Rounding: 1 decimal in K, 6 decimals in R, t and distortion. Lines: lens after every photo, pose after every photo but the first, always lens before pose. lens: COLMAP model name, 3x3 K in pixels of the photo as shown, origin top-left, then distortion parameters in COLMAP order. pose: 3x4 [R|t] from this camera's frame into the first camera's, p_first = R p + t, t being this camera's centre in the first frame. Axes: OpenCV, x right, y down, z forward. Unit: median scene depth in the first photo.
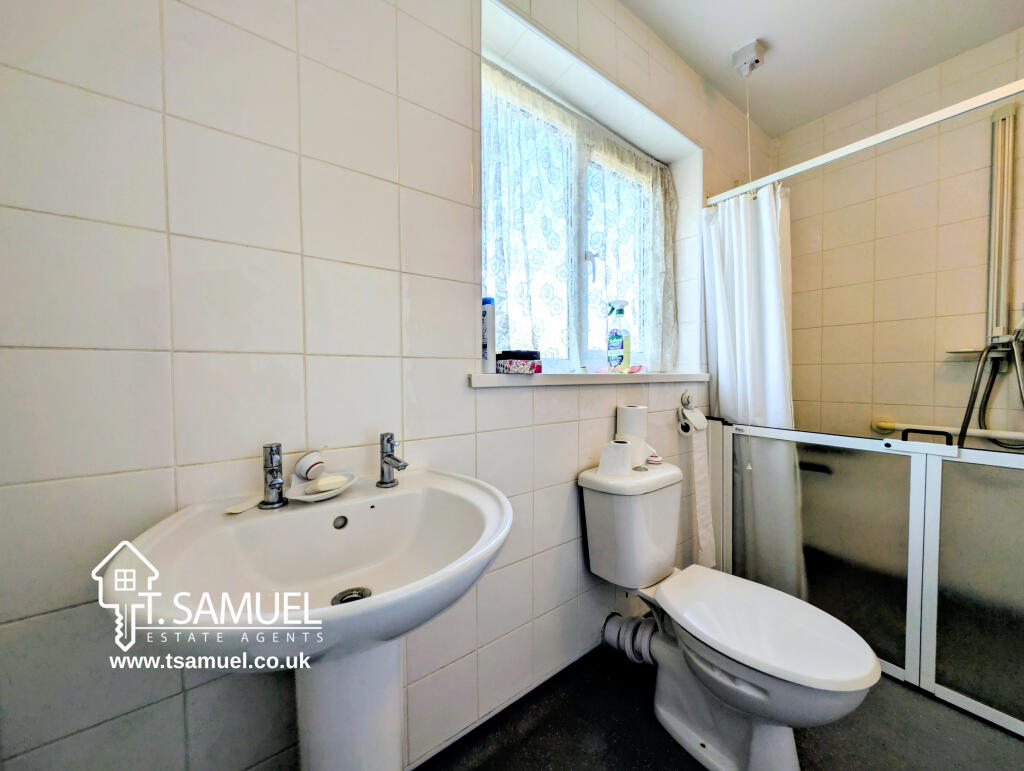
lens RADIAL K [[370.0, 0, 513.2], [0, 370.0, 384.7], [0, 0, 1]] dist [0.000790, 0.001853]
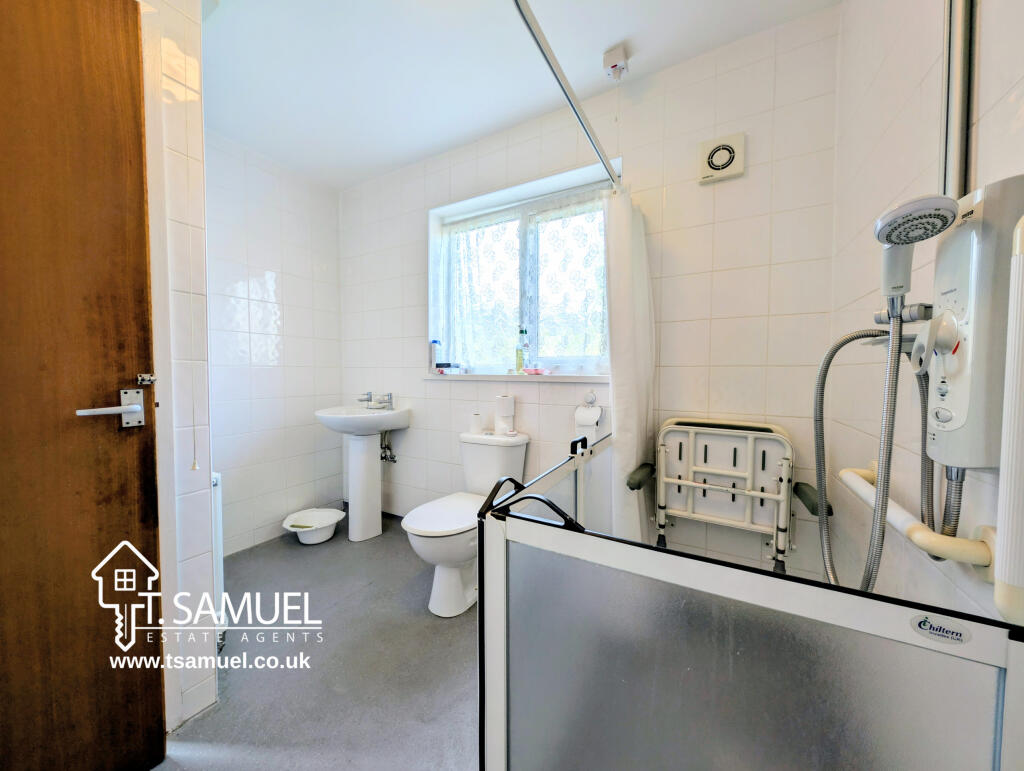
lens RADIAL K [[370.0, 0, 513.2], [0, 370.0, 384.7], [0, 0, 1]] dist [0.000790, 0.001853]
pose [[0.404591, 0.038403, -0.913691, 2.164961], [-0.033464, 0.999070, 0.027173, -0.039597], [0.913885, 0.019582, 0.405500, 0.519501]]
